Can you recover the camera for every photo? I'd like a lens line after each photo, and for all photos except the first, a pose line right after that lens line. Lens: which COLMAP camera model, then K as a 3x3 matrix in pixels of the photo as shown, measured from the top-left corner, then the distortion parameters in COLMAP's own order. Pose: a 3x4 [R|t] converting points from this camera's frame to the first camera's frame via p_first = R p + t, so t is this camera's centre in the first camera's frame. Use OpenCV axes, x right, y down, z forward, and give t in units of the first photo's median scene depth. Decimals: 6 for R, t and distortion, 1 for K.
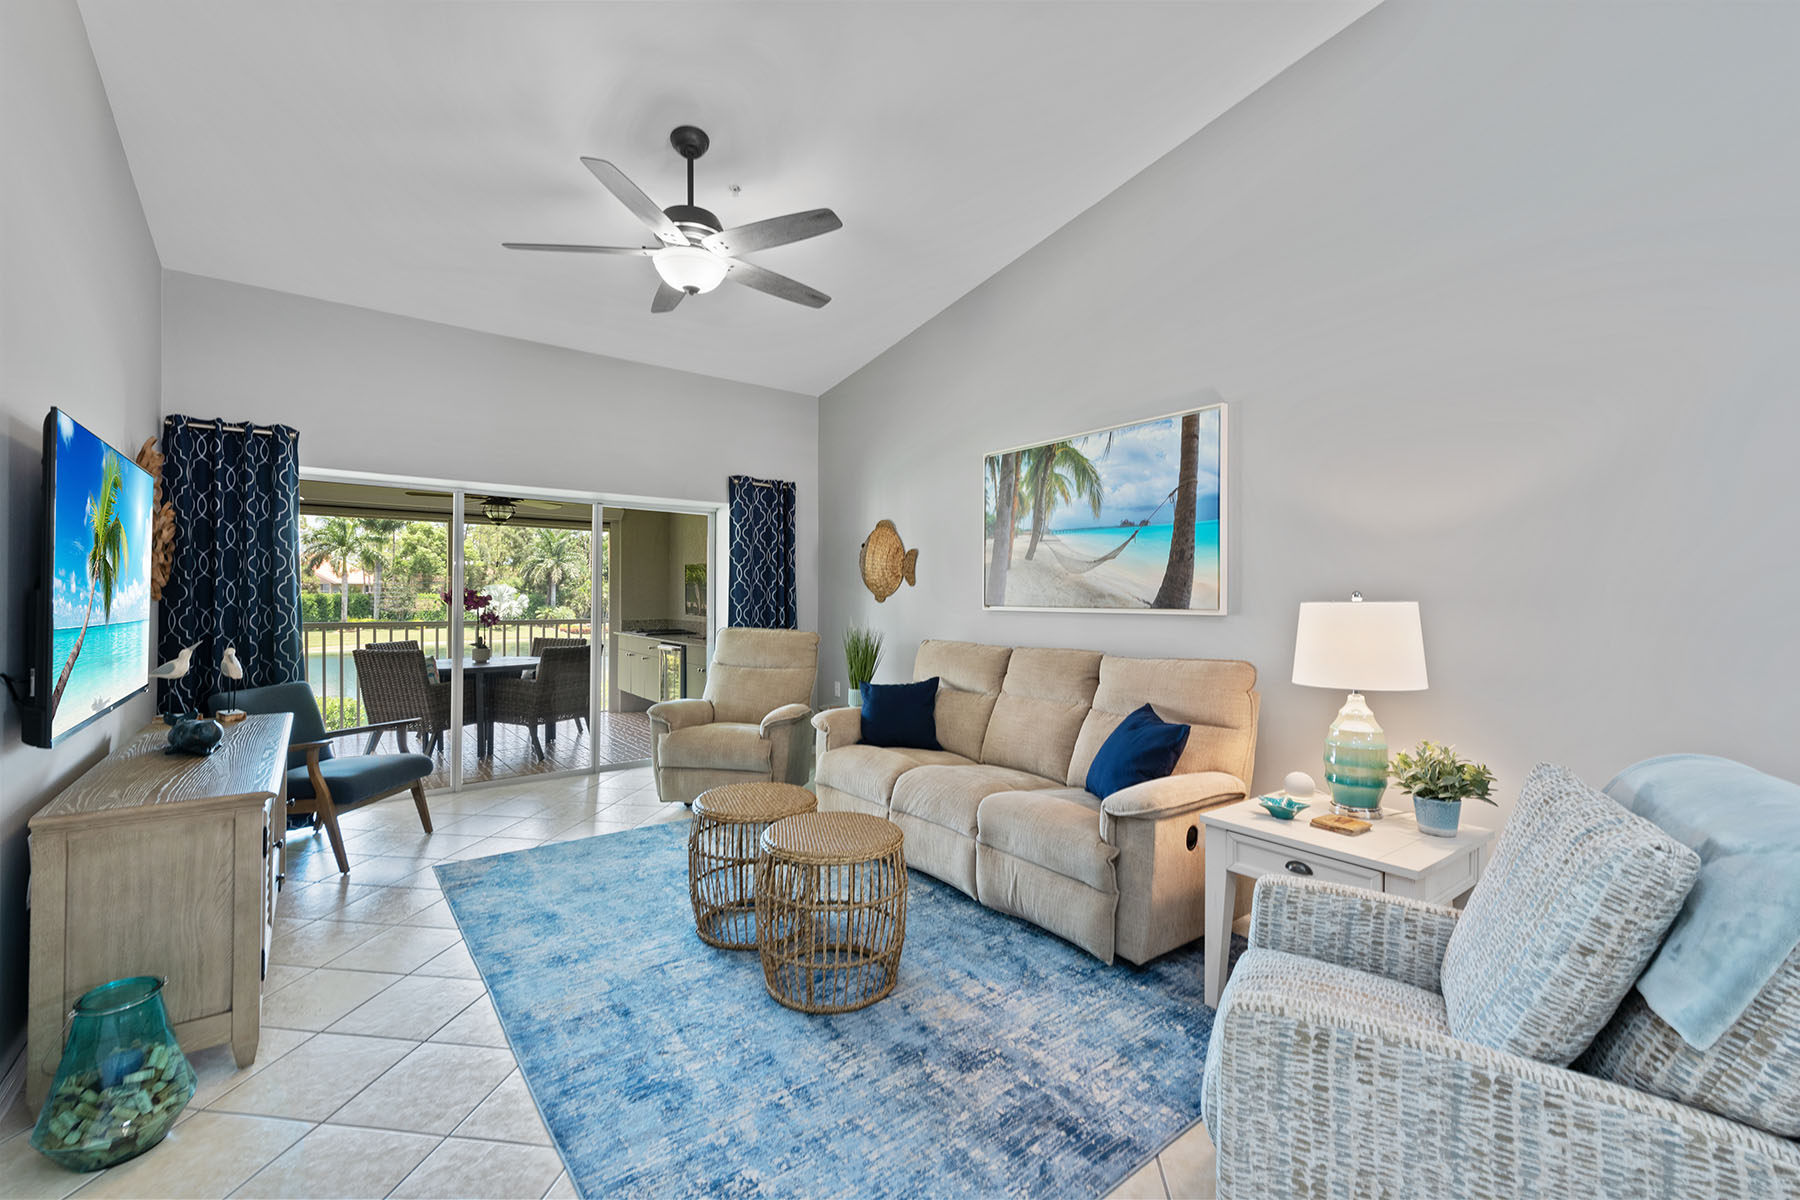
lens RADIAL K [[756.7, 0, 898.1], [0, 756.7, 592.8], [0, 0, 1]] dist [-0.000058, -0.000410]
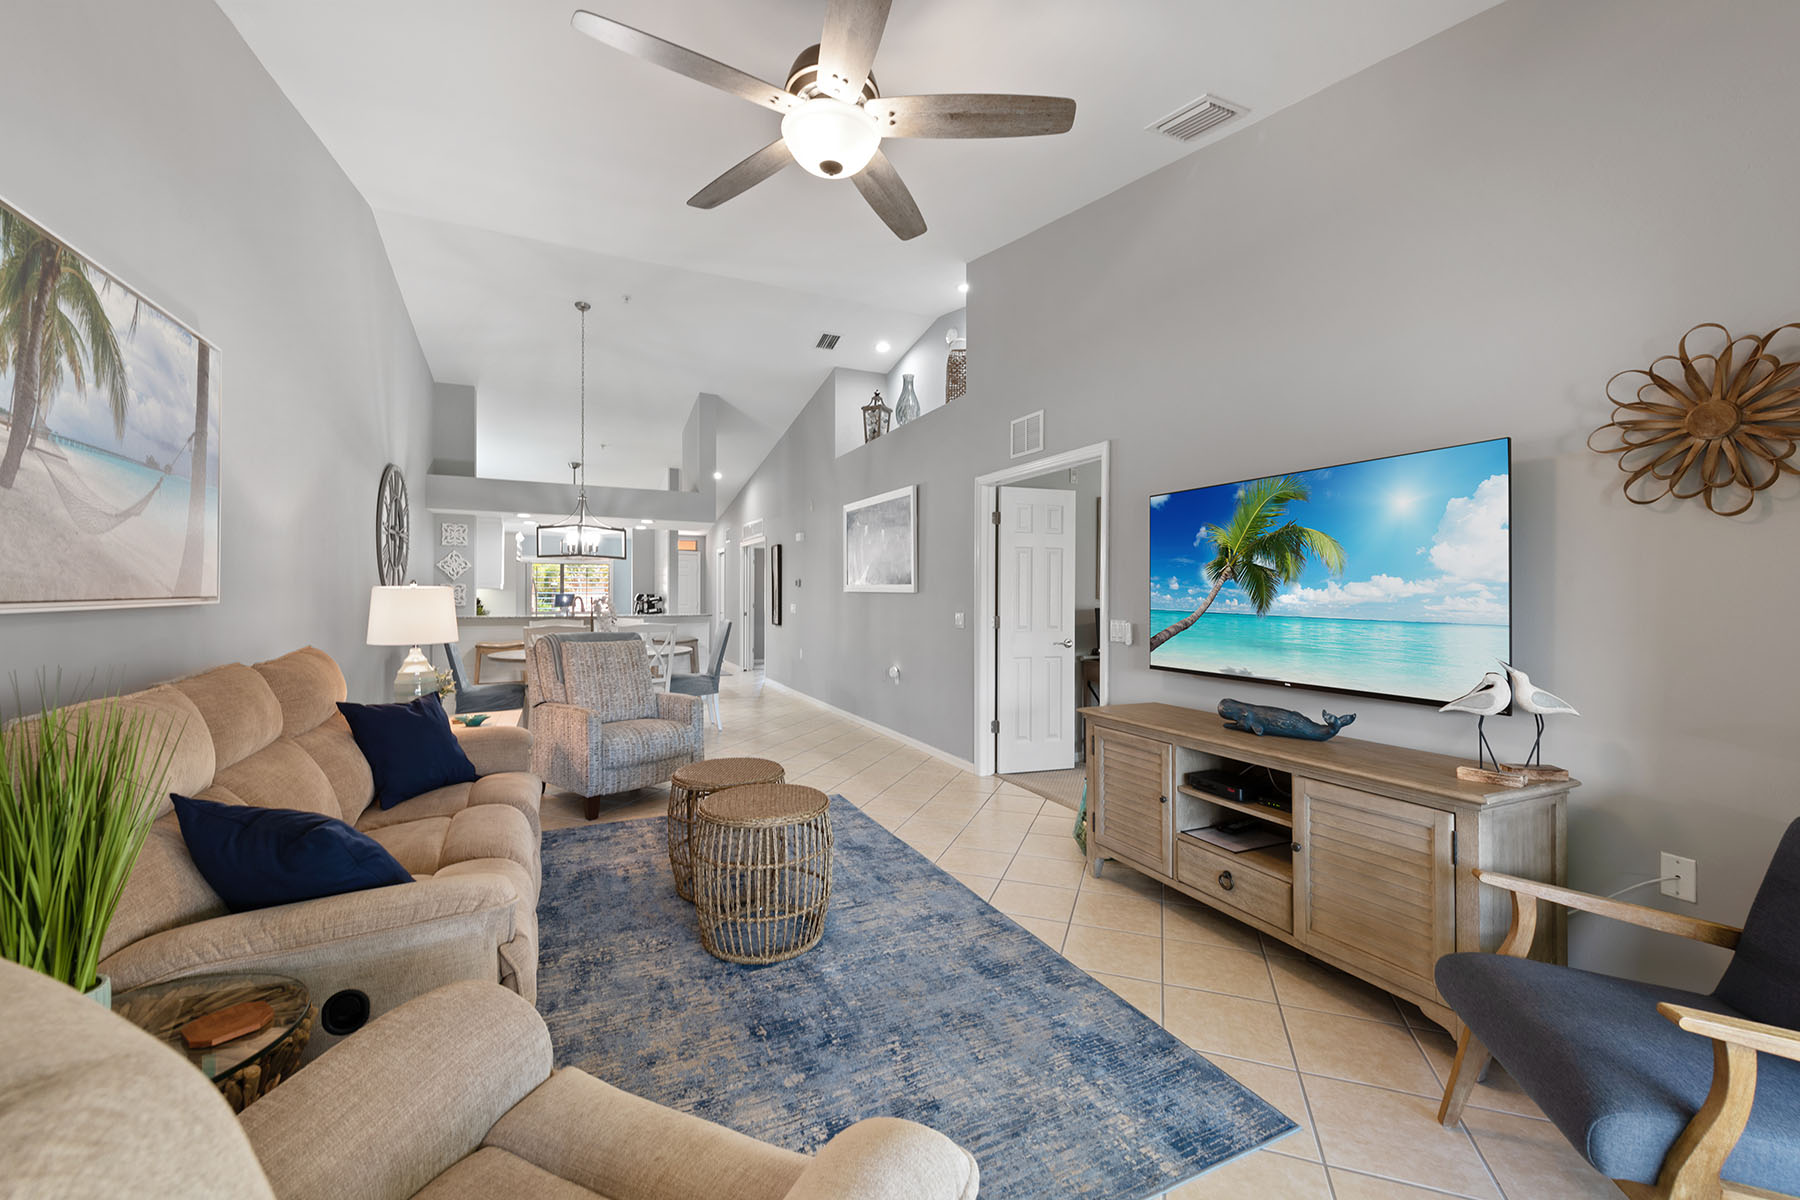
lens RADIAL K [[690.7, 0, 895.6], [0, 690.7, 662.1], [0, 0, 1]] dist [-0.000216, -0.000006]
pose [[-0.976543, -0.036825, 0.212148, -0.399718], [-0.015318, 0.994652, 0.102144, 0.004400], [-0.214775, 0.096498, -0.971885, 1.359202]]
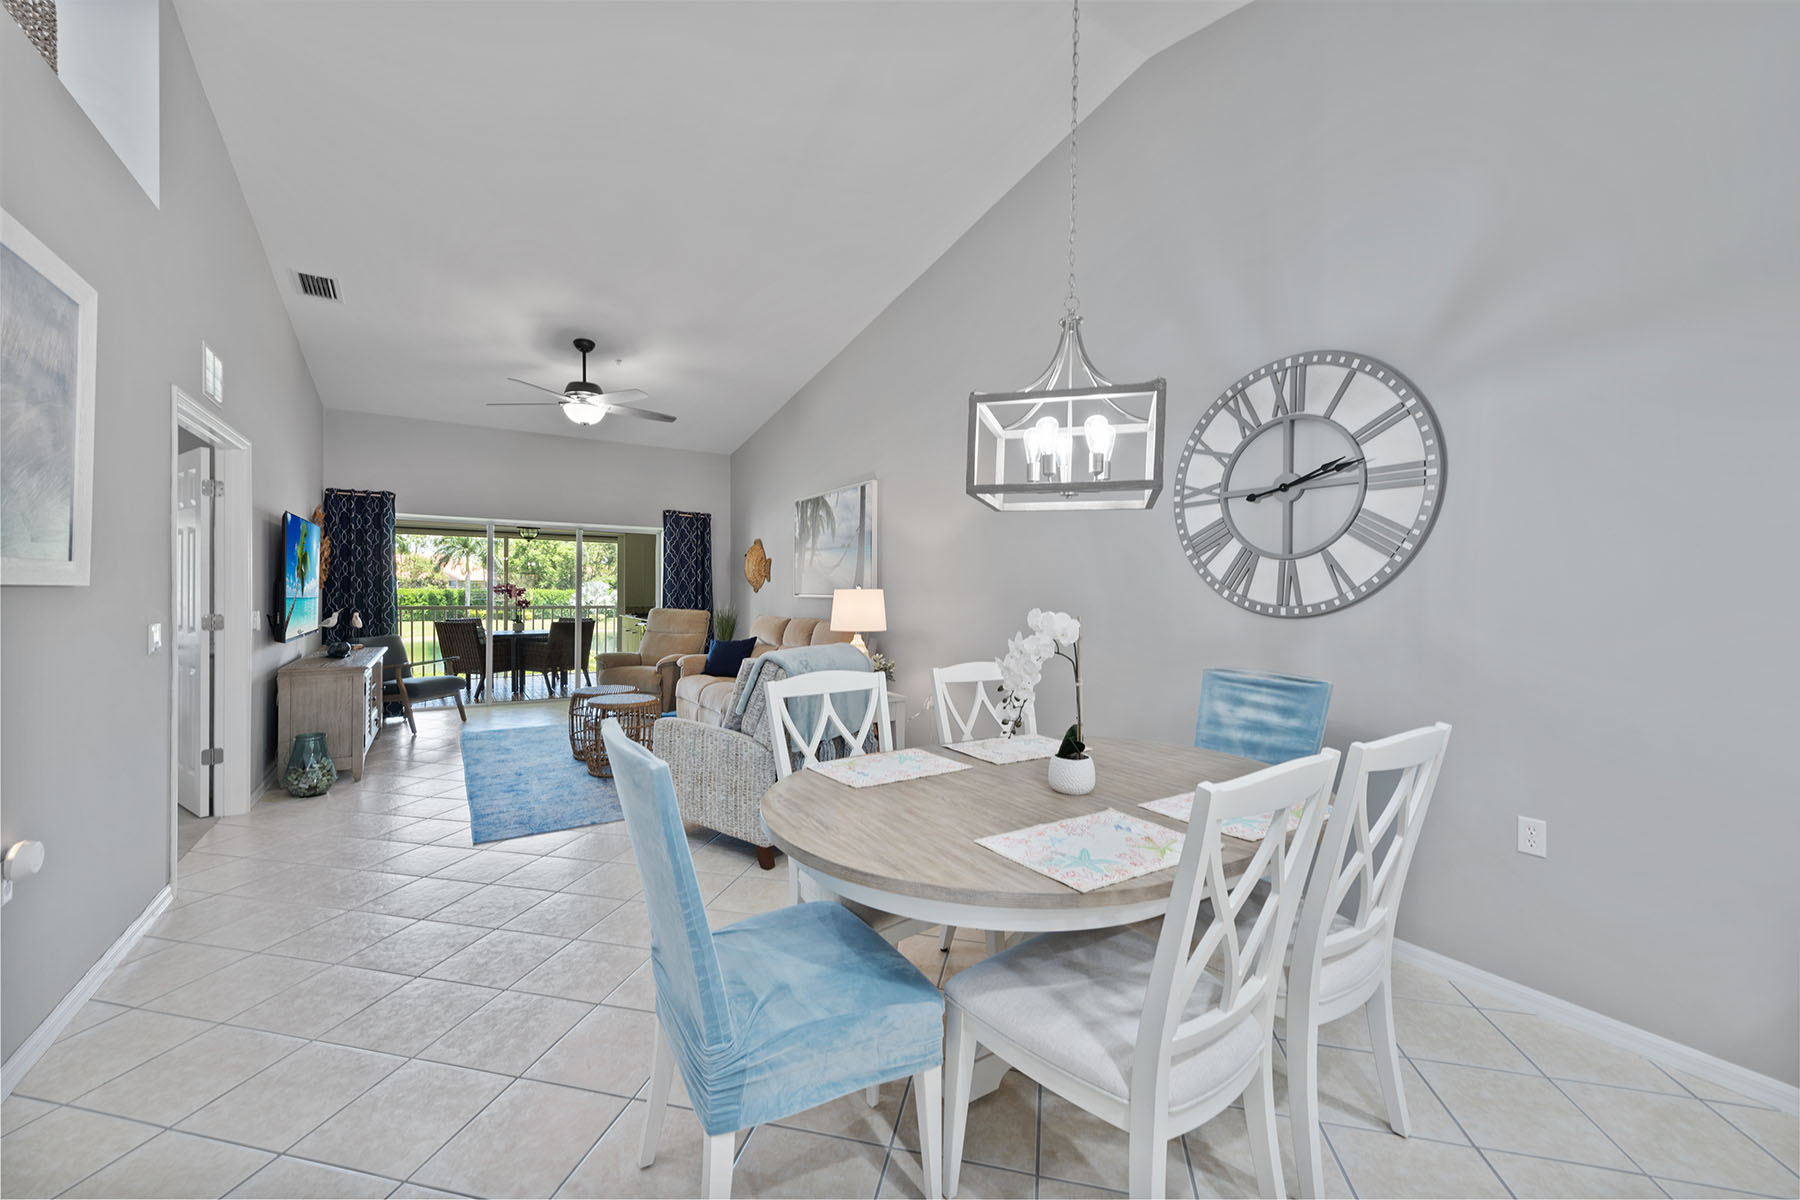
lens RADIAL K [[712.5, 0, 902.8], [0, 712.5, 593.4], [0, 0, 1]] dist [-0.000853, -0.000287]
pose [[0.996163, 0.002923, -0.087468, 0.565327], [-0.002463, 0.999983, 0.005370, 0.007816], [0.087482, -0.005134, 0.996153, -0.586316]]
